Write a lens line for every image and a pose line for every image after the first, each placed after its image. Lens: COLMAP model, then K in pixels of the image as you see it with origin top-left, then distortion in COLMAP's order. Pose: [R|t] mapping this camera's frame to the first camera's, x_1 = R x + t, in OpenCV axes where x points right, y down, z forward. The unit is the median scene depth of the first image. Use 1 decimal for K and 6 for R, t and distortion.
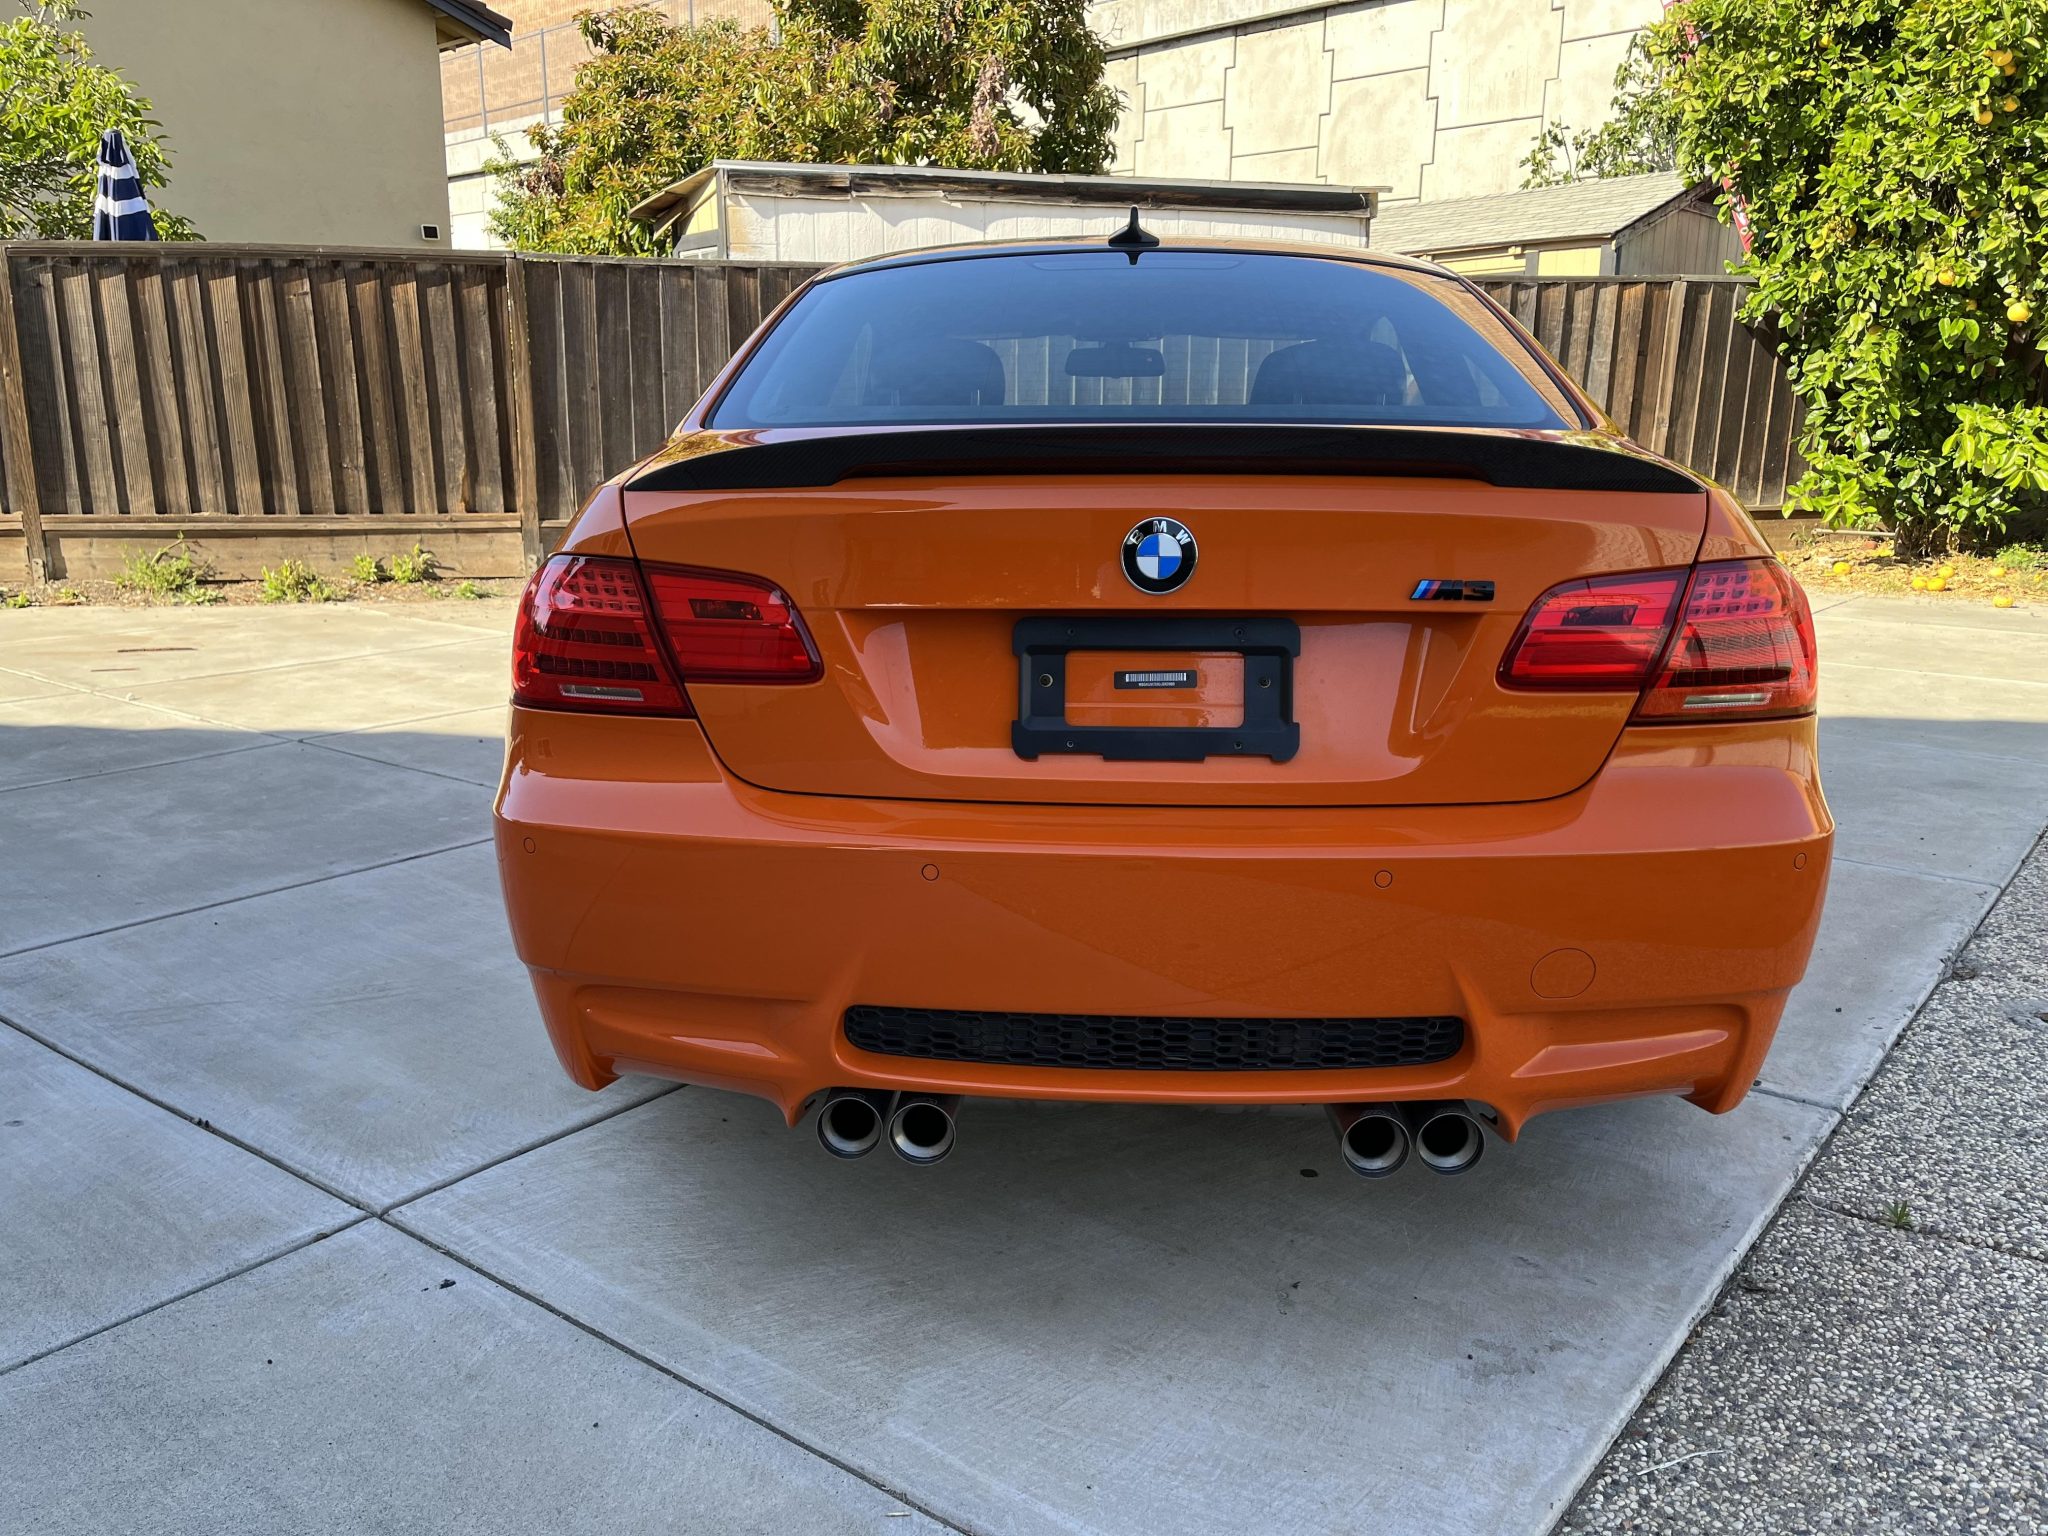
lens RADIAL K [[1552.0, 0, 1014.4], [0, 1552.0, 771.0], [0, 0, 1]] dist [0.074957, -0.095833]
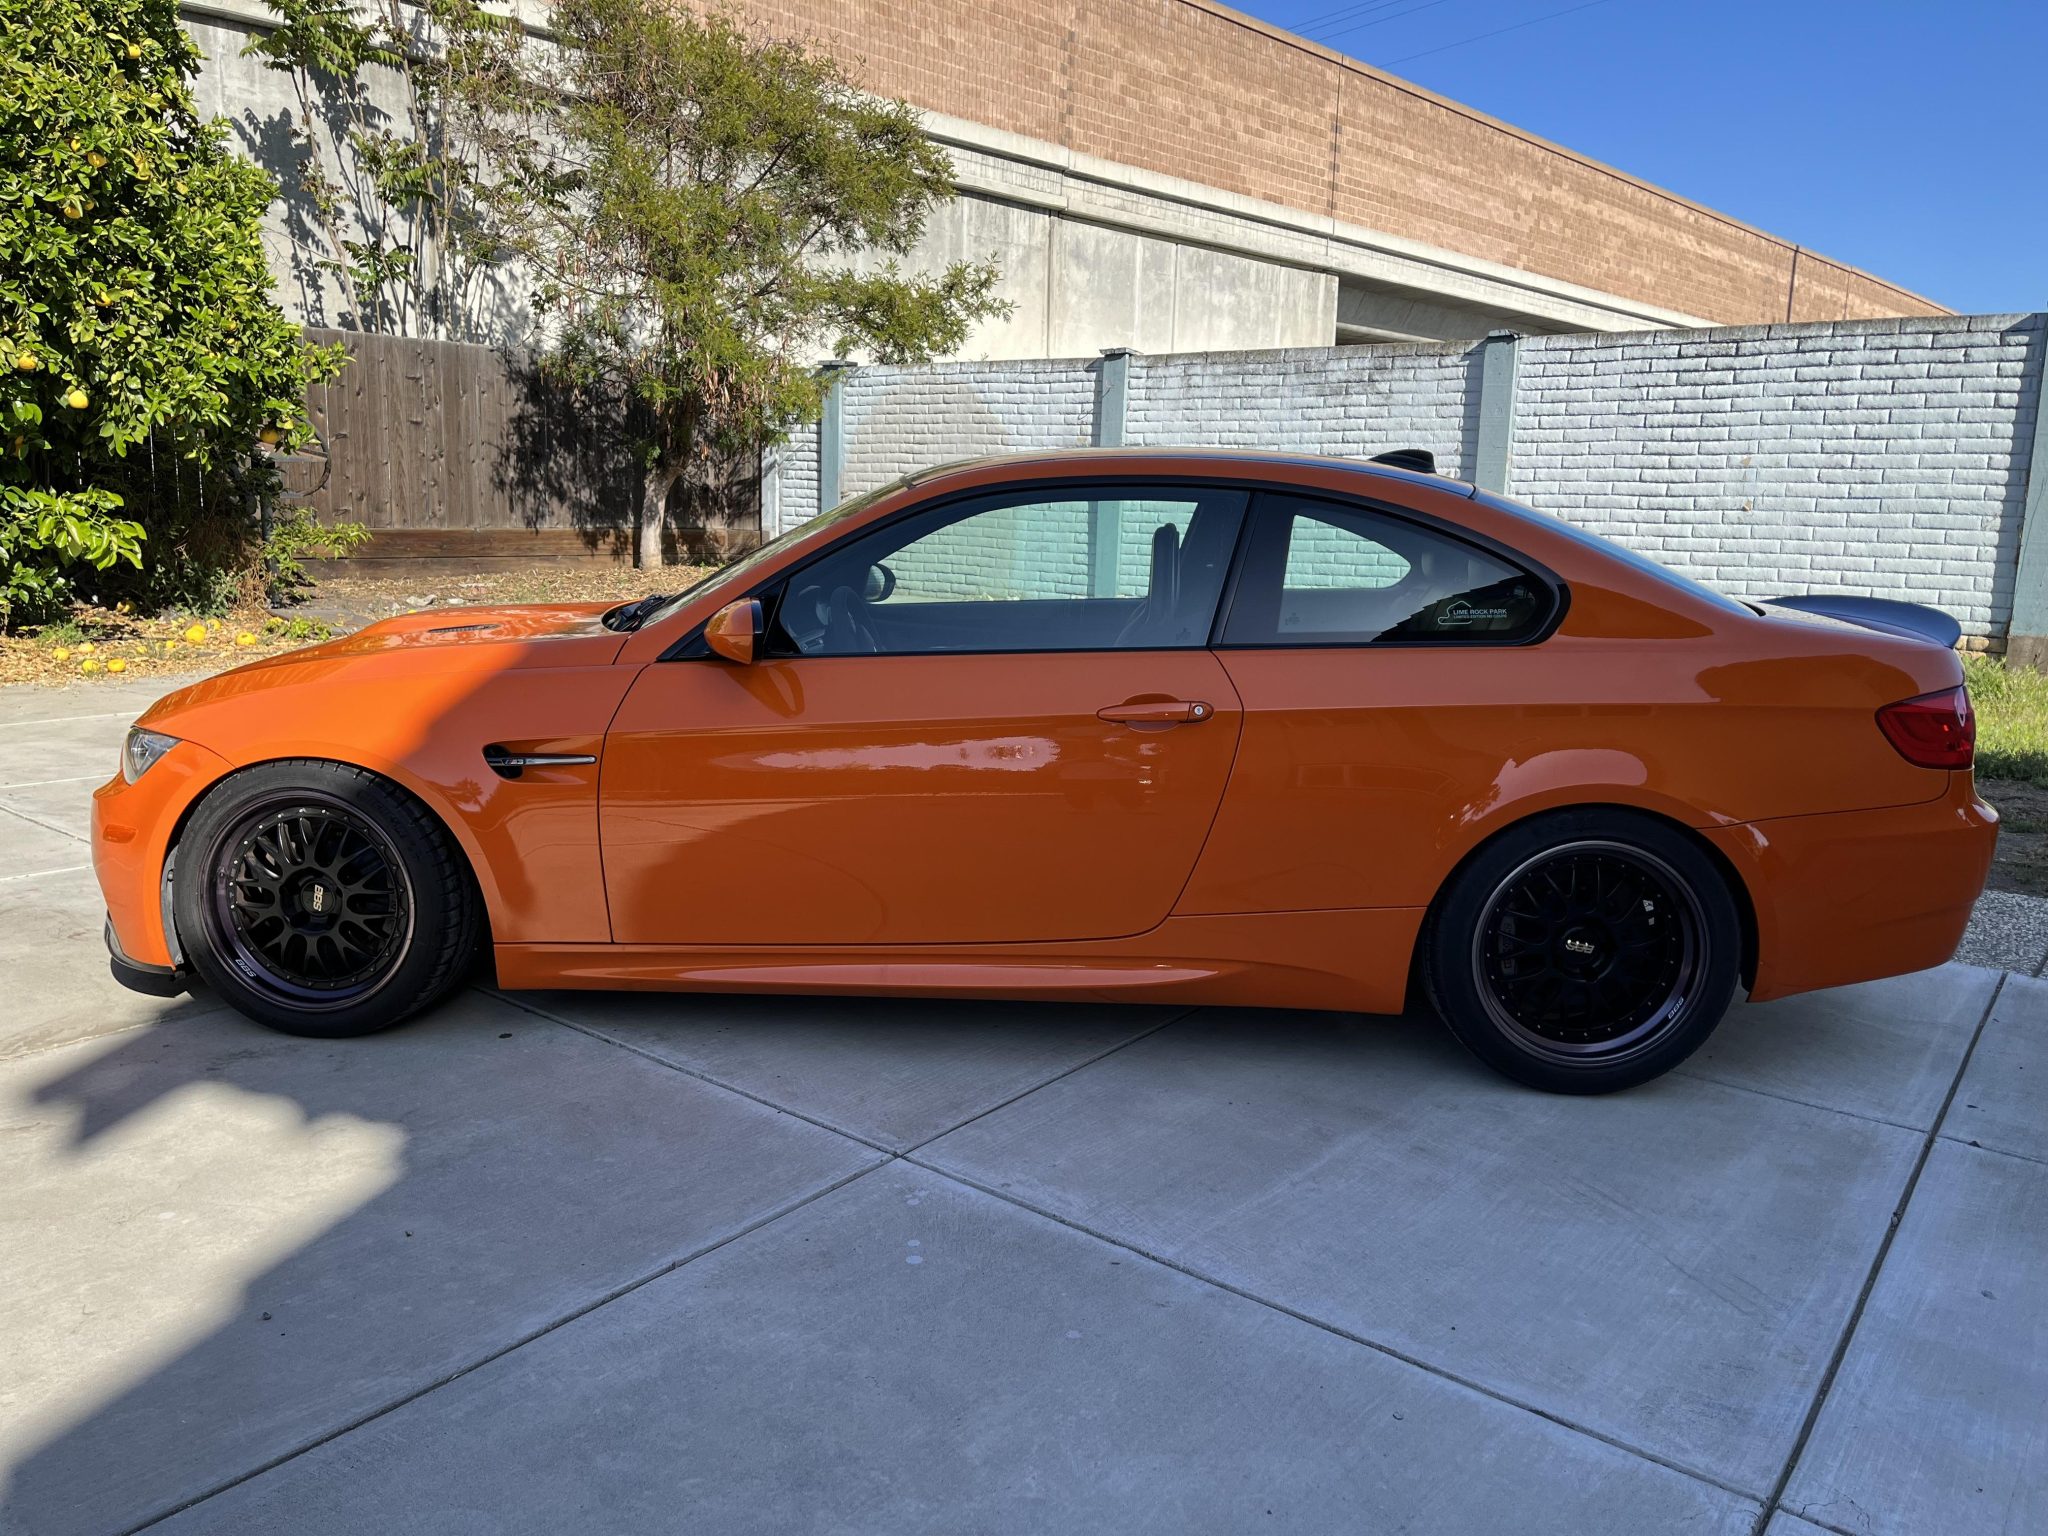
lens RADIAL K [[1552.0, 0, 1022.8], [0, 1552.0, 762.0], [0, 0, 1]] dist [0.074957, -0.095833]
pose [[-0.005714, -0.176651, 0.984257, -0.429056], [0.197313, 0.964723, 0.174290, -0.119436], [-0.980324, 0.195203, 0.029343, 0.405807]]
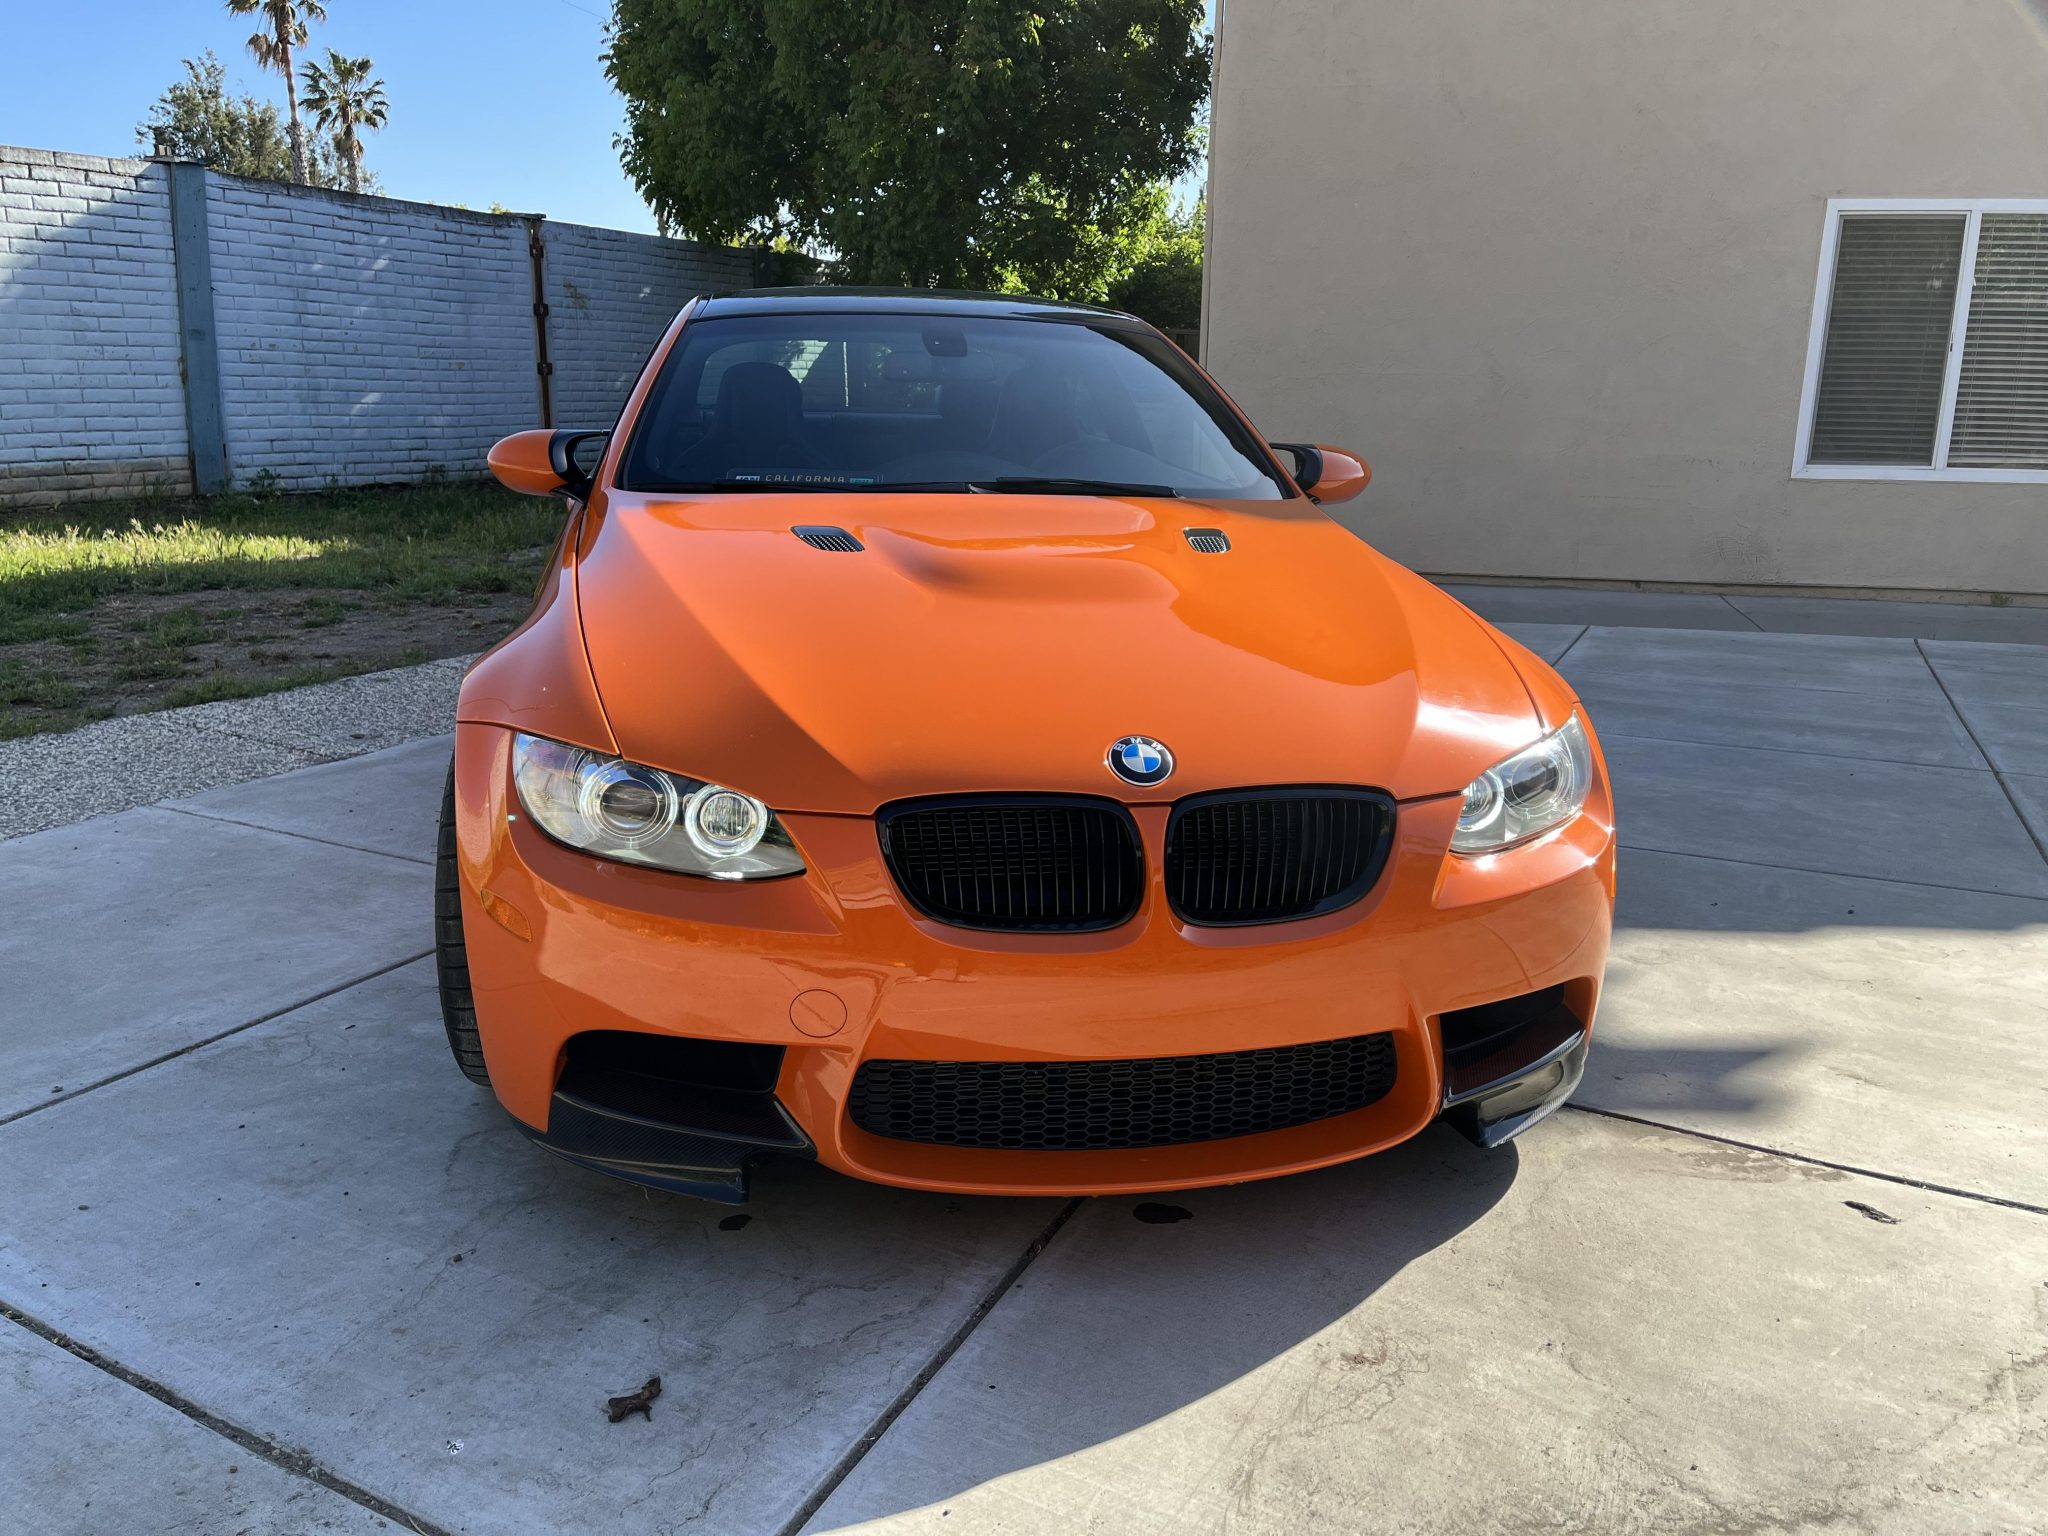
lens RADIAL K [[1552.0, 0, 1013.9], [0, 1552.0, 772.8], [0, 0, 1]] dist [0.074957, -0.095833]
pose [[-0.972425, 0.032885, -0.230885, 0.103385], [-0.075242, 0.892831, 0.444062, -0.199931], [0.220744, 0.449190, -0.865737, 0.831016]]
